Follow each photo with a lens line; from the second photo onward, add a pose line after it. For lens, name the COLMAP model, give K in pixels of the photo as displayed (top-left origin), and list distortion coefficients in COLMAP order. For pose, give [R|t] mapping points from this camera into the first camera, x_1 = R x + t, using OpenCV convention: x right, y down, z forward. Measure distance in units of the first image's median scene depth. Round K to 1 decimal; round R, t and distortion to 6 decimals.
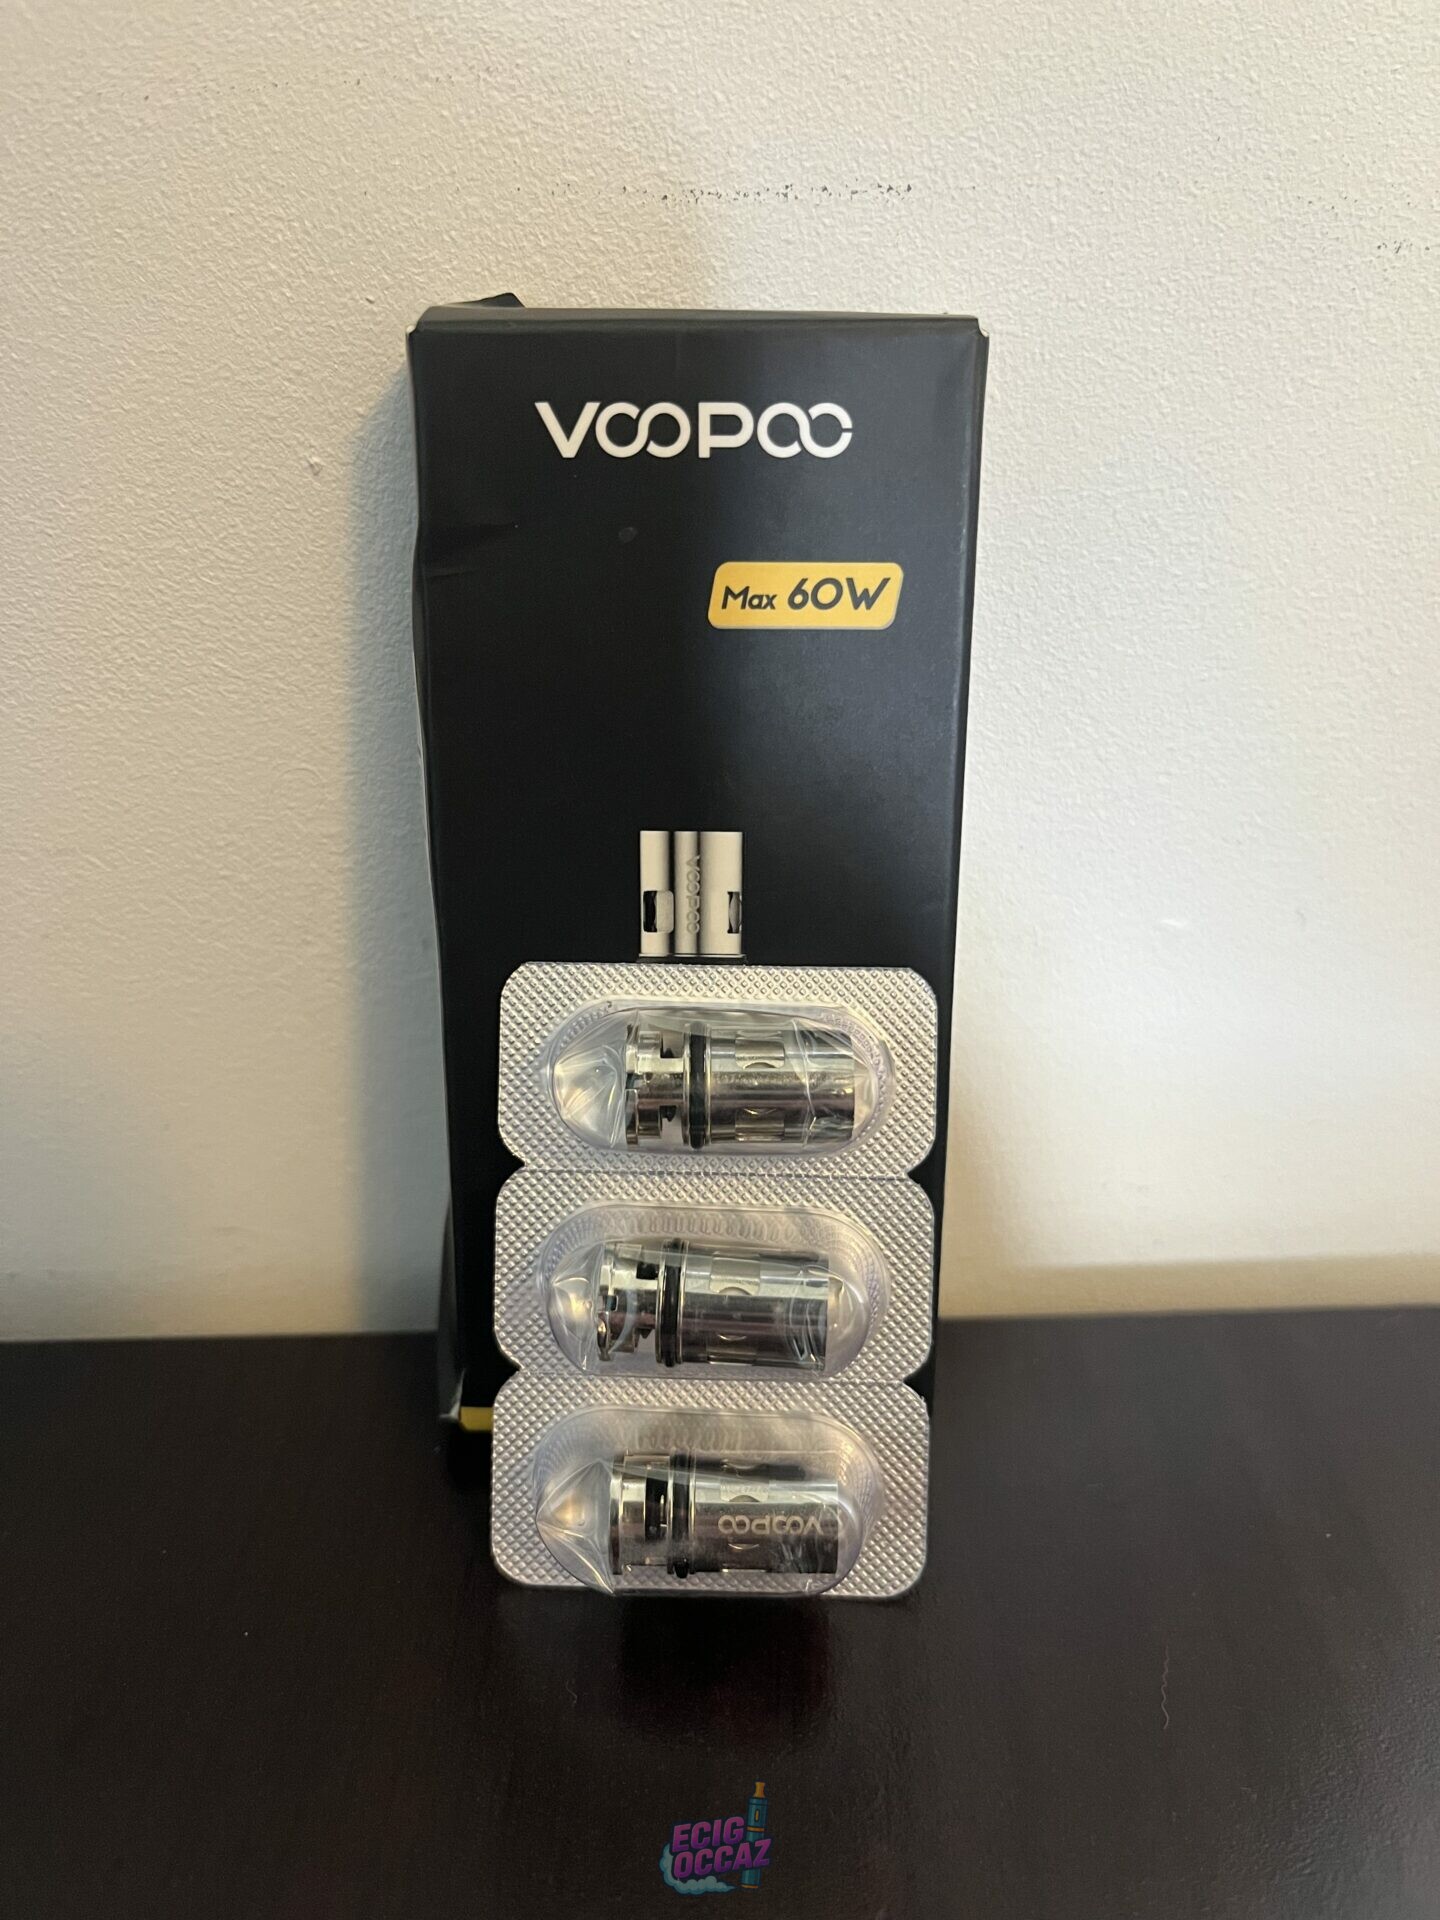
lens RADIAL K [[1452.1, 0, 716.3], [0, 1452.1, 956.2], [0, 0, 1]] dist [-0.000365, -0.023275]
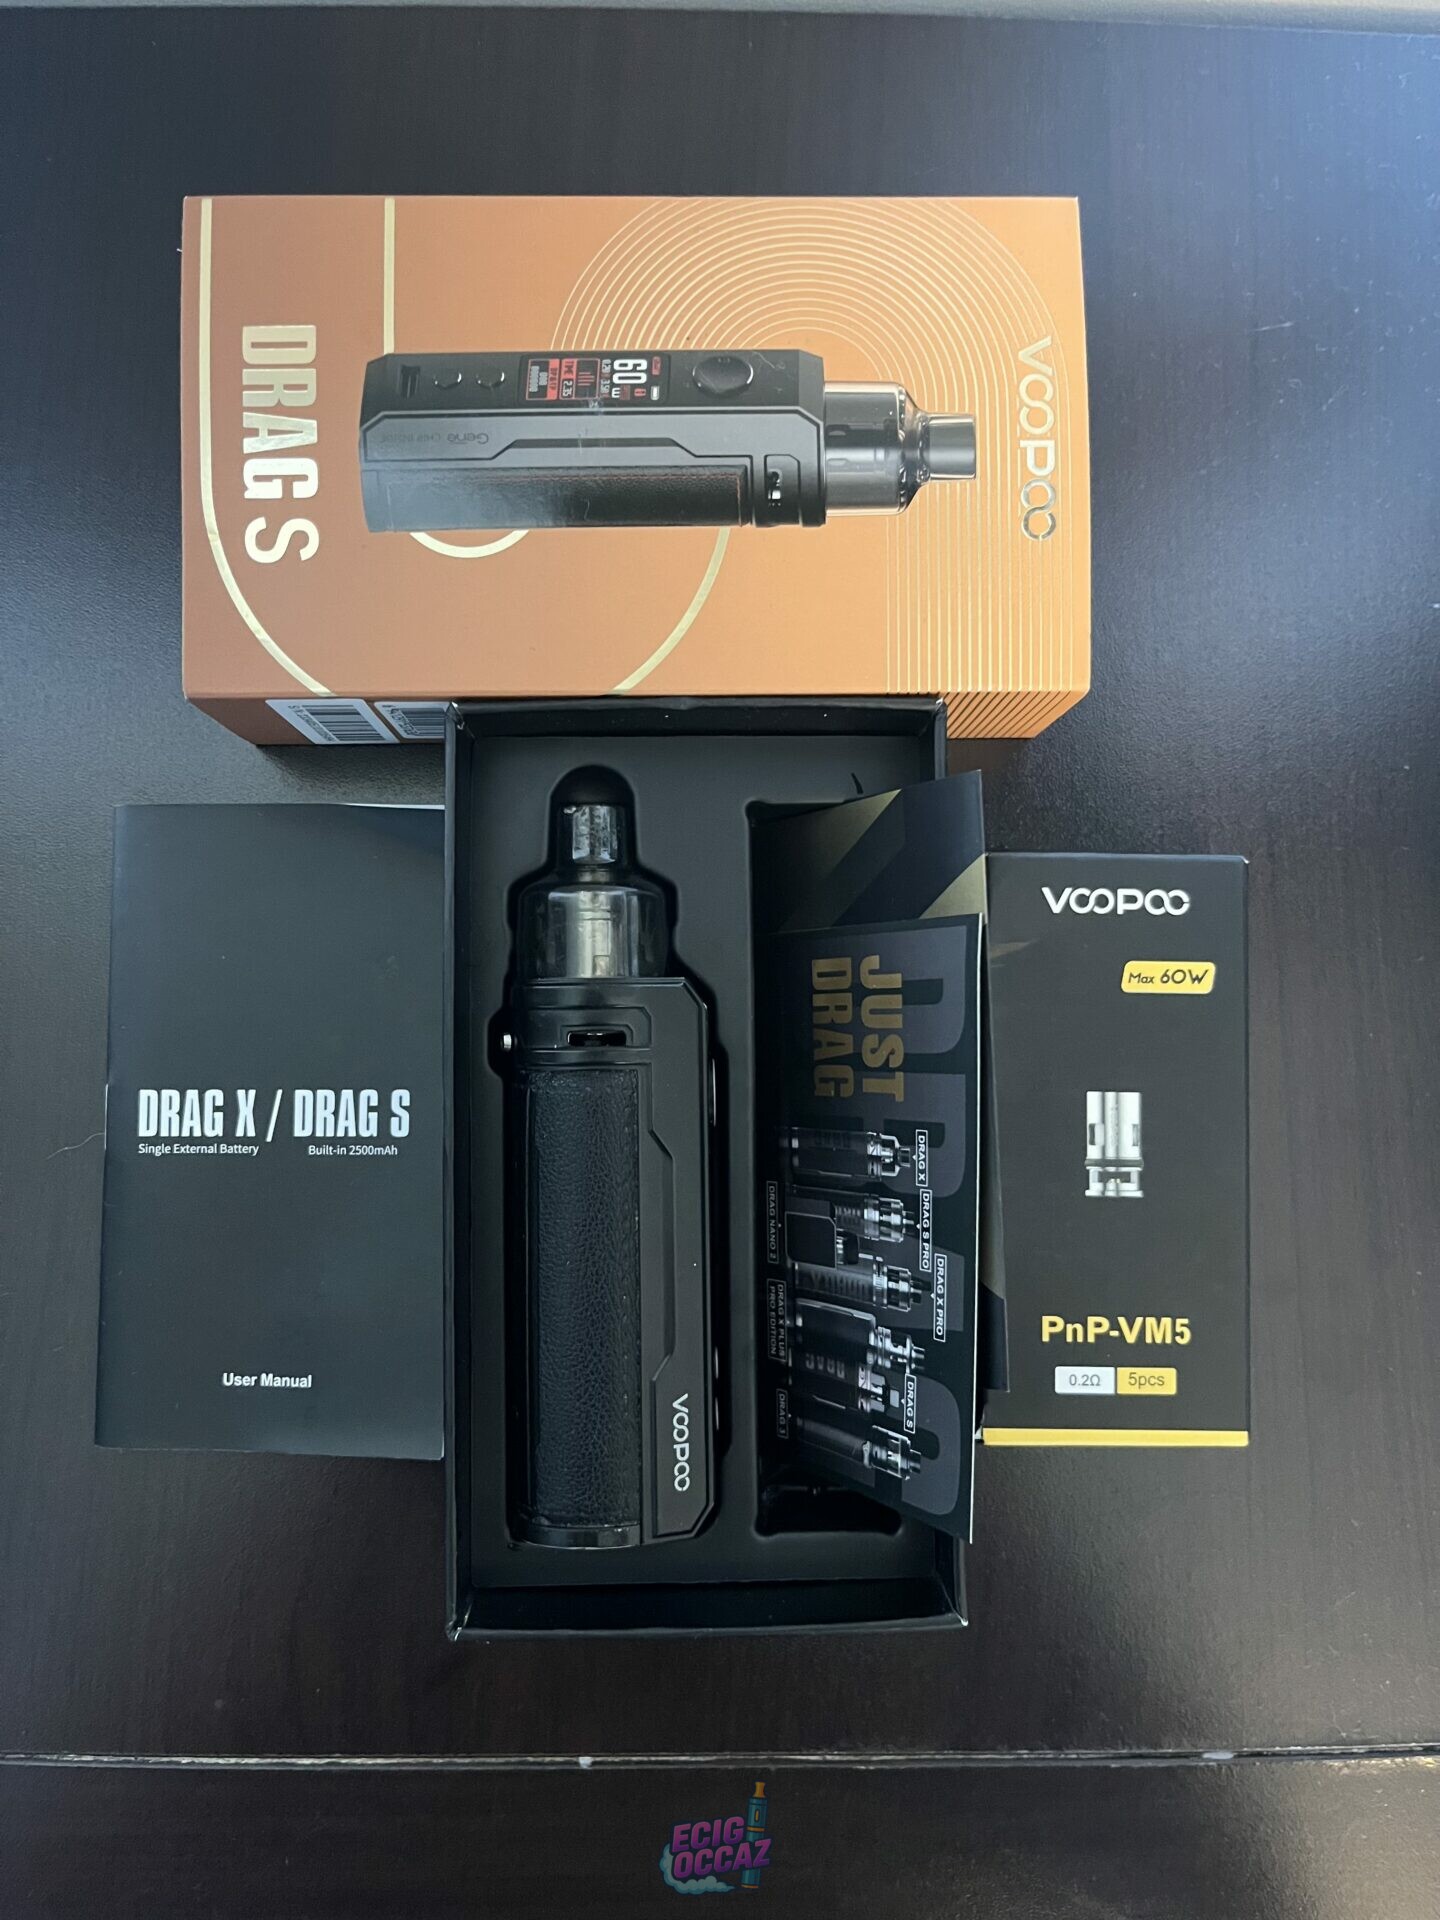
lens RADIAL K [[1452.1, 0, 724.8], [0, 1452.1, 954.0], [0, 0, 1]] dist [-0.000365, -0.023275]
pose [[0.937926, 0.004306, -0.346810, 0.184320], [-0.092505, 0.966808, -0.238170, 0.271143], [0.334273, 0.255468, 0.907192, -1.098481]]
